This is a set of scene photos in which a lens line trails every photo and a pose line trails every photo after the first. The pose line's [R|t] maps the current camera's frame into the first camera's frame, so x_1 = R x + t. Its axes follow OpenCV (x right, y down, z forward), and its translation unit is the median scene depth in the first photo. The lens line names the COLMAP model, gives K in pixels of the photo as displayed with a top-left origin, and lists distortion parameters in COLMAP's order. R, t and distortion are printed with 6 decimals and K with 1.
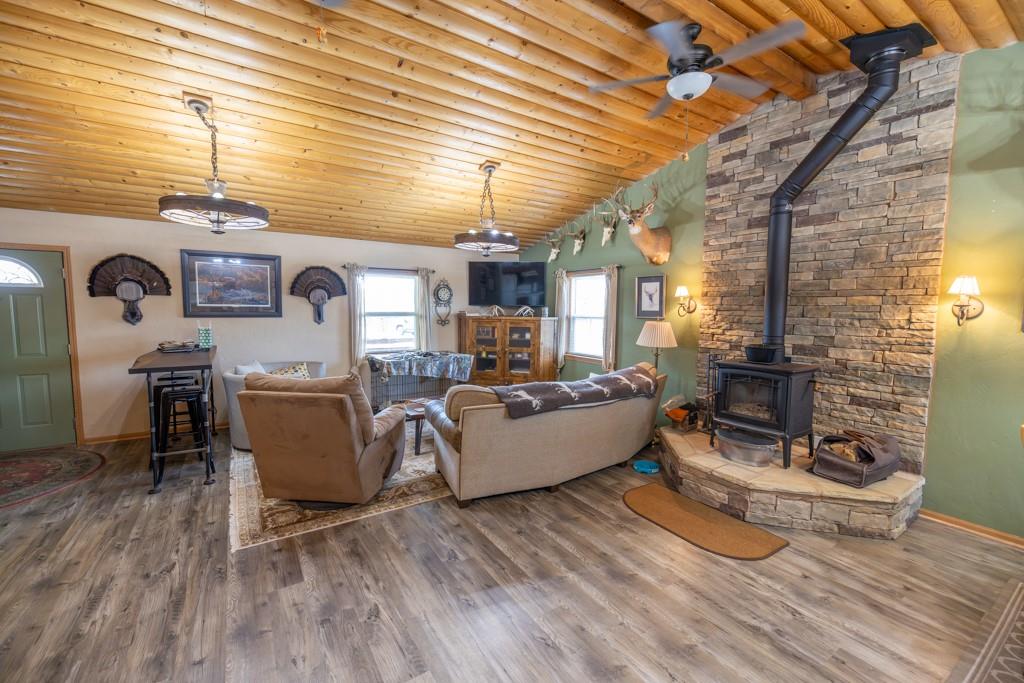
lens RADIAL K [[428.2, 0, 512.2], [0, 428.2, 342.9], [0, 0, 1]] dist [0.006382, -0.001120]
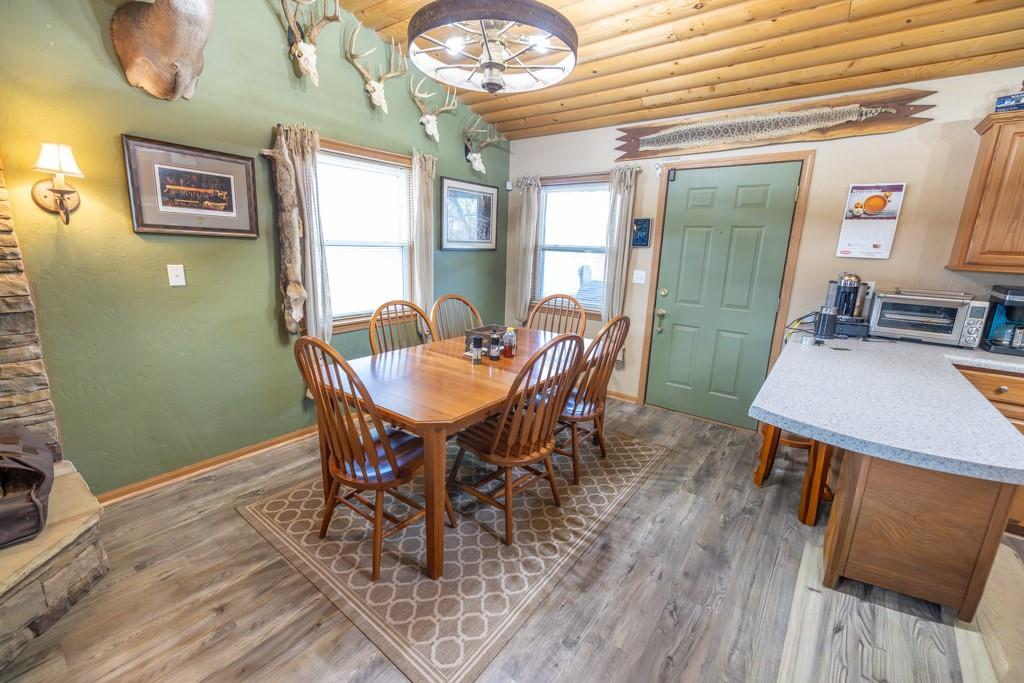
lens RADIAL K [[428.2, 0, 507.9], [0, 428.2, 339.2], [0, 0, 1]] dist [0.006382, -0.001120]
pose [[-0.320793, -0.228877, 0.919079, 0.155925], [0.045984, 0.965456, 0.256477, -0.006602], [-0.946032, 0.124539, -0.299187, 0.488217]]
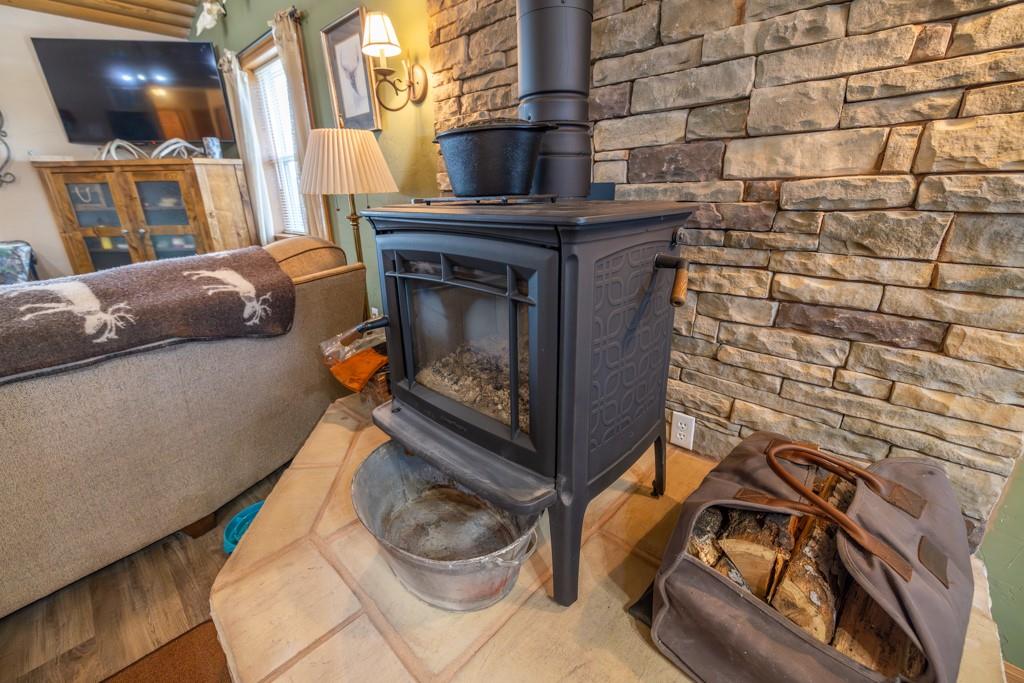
lens RADIAL K [[428.2, 0, 509.3], [0, 428.2, 339.5], [0, 0, 1]] dist [0.006382, -0.001120]
pose [[0.973017, -0.104928, 0.205493, 0.538431], [0.051032, 0.966424, 0.251835, 0.063186], [-0.225018, -0.234553, 0.945702, 0.755424]]
